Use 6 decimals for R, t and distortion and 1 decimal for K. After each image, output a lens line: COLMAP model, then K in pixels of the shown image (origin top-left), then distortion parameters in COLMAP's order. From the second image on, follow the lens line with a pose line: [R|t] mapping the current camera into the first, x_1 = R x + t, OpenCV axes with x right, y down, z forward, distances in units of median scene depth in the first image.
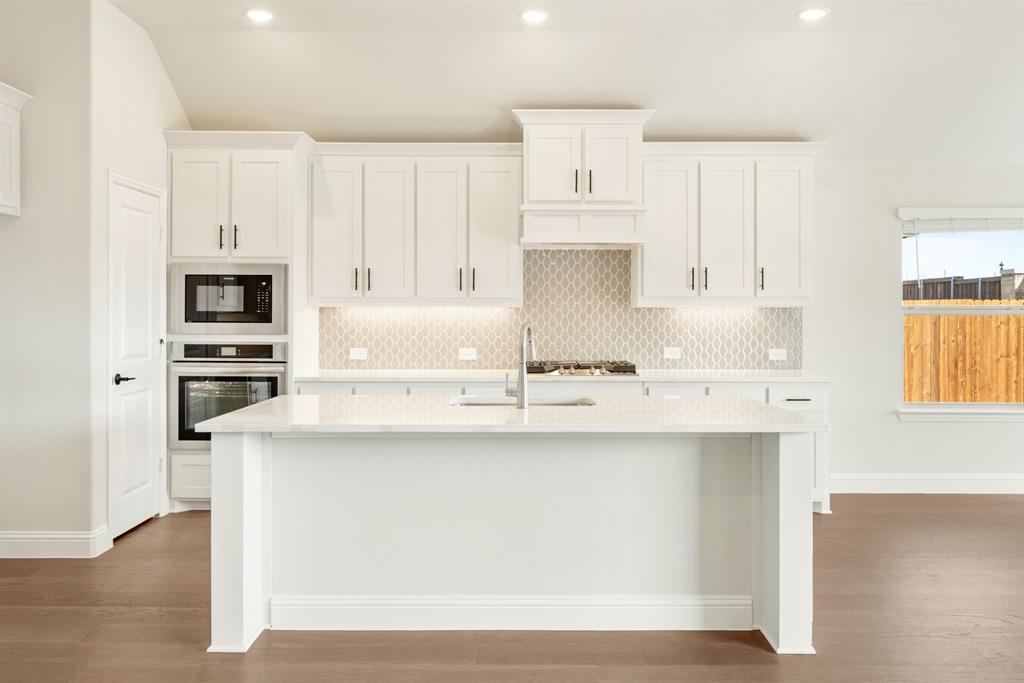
lens RADIAL K [[804.6, 0, 510.9], [0, 804.6, 310.8], [0, 0, 1]] dist [0.000005, 0.000137]
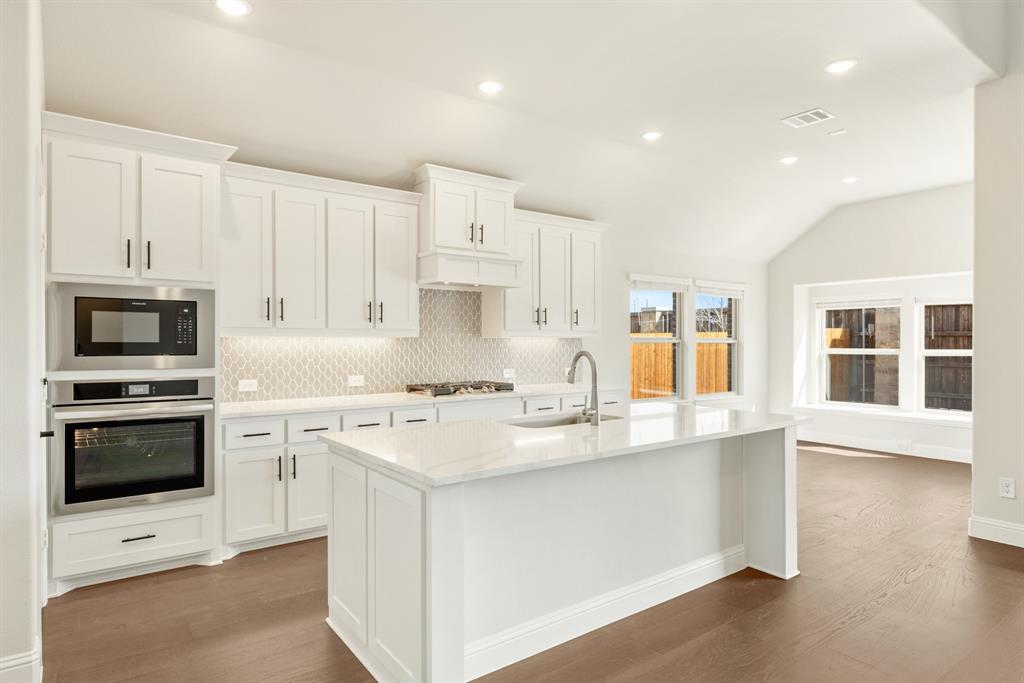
lens RADIAL K [[591.2, 0, 512.0], [0, 591.2, 341.5], [0, 0, 1]] dist [-0.000275, 0.000017]
pose [[0.800239, -0.002324, 0.599677, -0.396056], [0.000581, 0.999995, 0.003100, -0.001857], [-0.599681, -0.002133, 0.800236, 0.258349]]
